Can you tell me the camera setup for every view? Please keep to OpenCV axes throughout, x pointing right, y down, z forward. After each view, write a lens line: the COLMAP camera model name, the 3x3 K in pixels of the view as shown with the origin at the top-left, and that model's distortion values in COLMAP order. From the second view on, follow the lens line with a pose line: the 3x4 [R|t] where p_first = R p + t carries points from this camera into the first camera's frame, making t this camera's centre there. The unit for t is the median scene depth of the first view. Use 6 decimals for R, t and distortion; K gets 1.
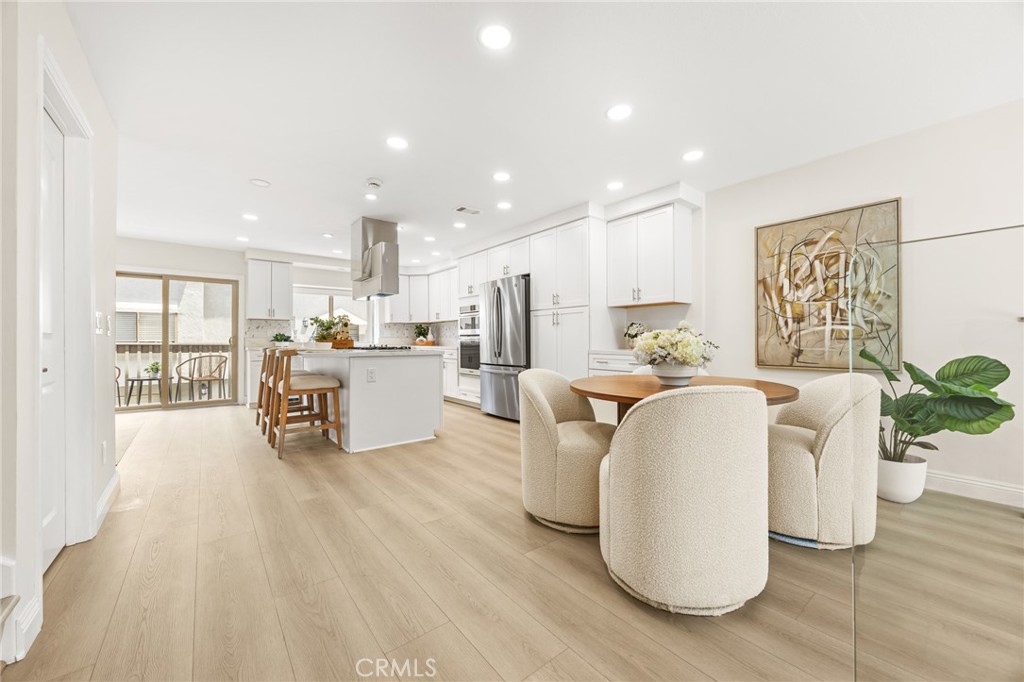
lens RADIAL K [[385.7, 0, 518.5], [0, 385.7, 338.4], [0, 0, 1]] dist [-0.000726, -0.000063]
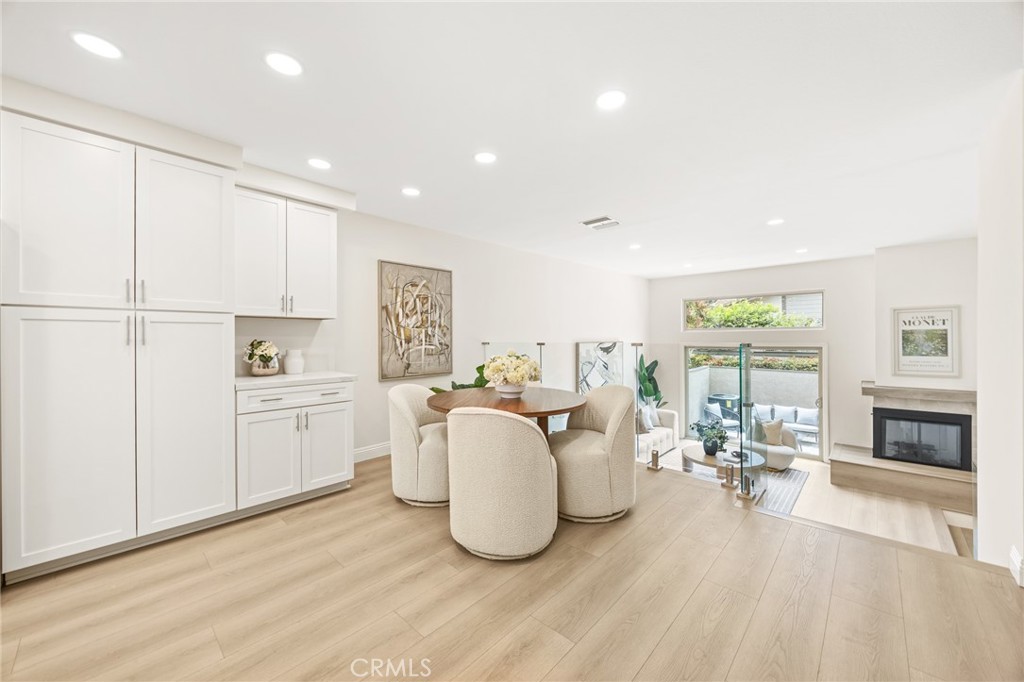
lens RADIAL K [[388.2, 0, 517.5], [0, 388.2, 337.5], [0, 0, 1]] dist [-0.004617, 0.000069]
pose [[-0.147259, 0.002922, 0.989094, -0.623827], [0.002553, 0.999993, -0.002574, -0.054038], [-0.989095, 0.002146, -0.147266, 0.800555]]
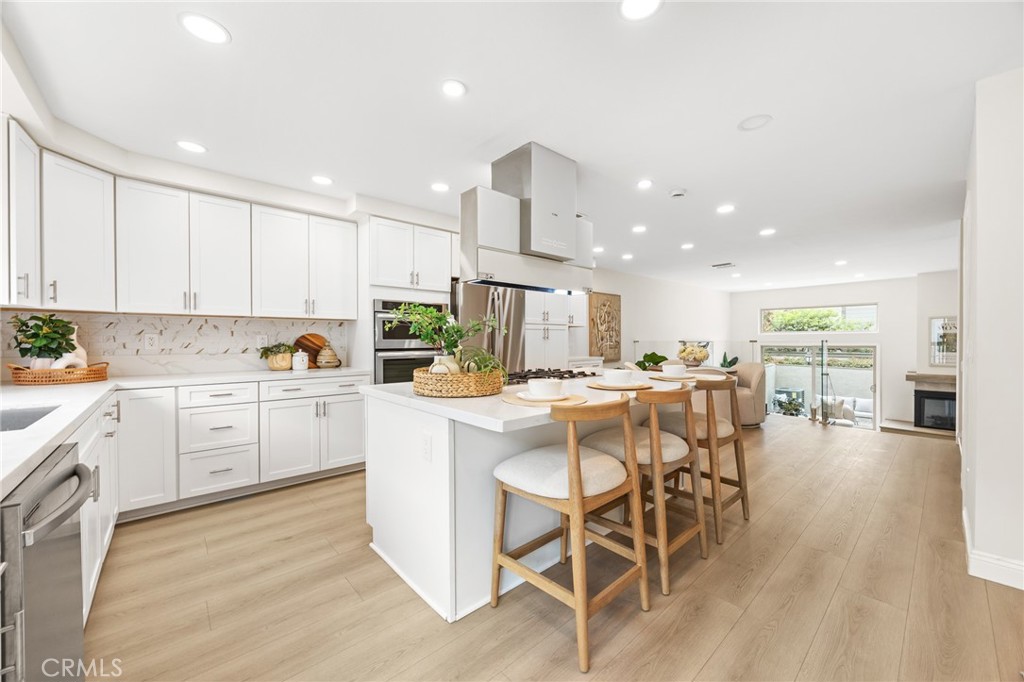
lens RADIAL K [[388.2, 0, 518.1], [0, 388.2, 343.3], [0, 0, 1]] dist [-0.004617, 0.000069]
pose [[-0.052152, -0.006149, 0.998620, -1.403922], [-0.001054, 0.999981, 0.006102, -0.038093], [-0.998639, -0.000734, -0.052158, 1.542278]]
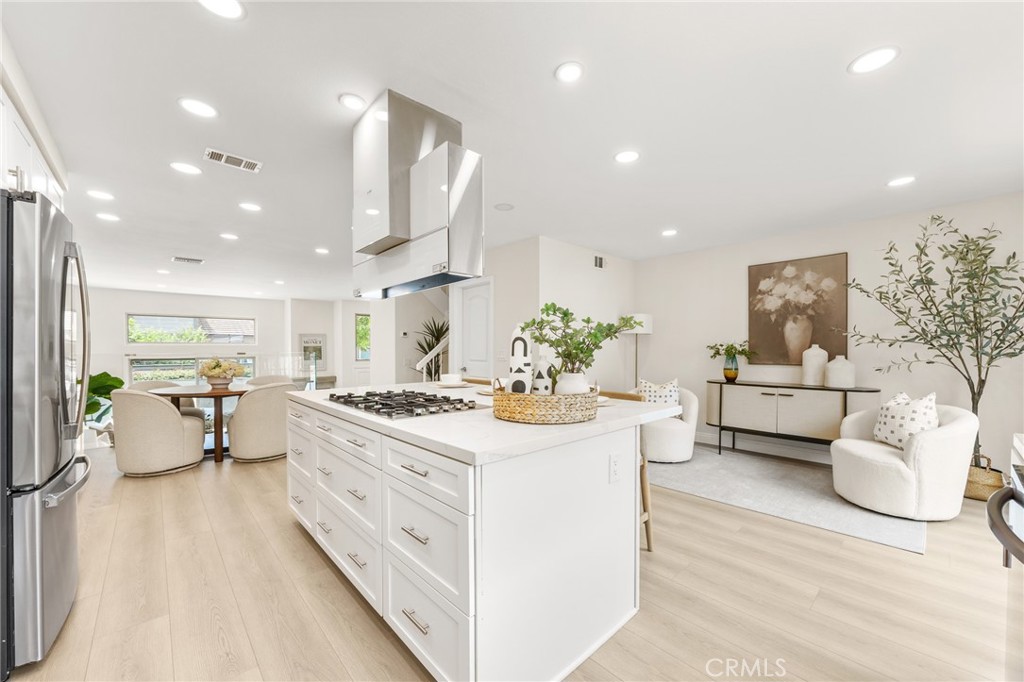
lens RADIAL K [[388.2, 0, 519.0], [0, 388.2, 358.3], [0, 0, 1]] dist [-0.004617, 0.000069]
pose [[-0.996723, 0.007954, -0.080495, -0.676146], [0.006163, 0.999728, 0.022478, -0.047288], [0.080652, 0.021909, -0.996502, 2.141490]]
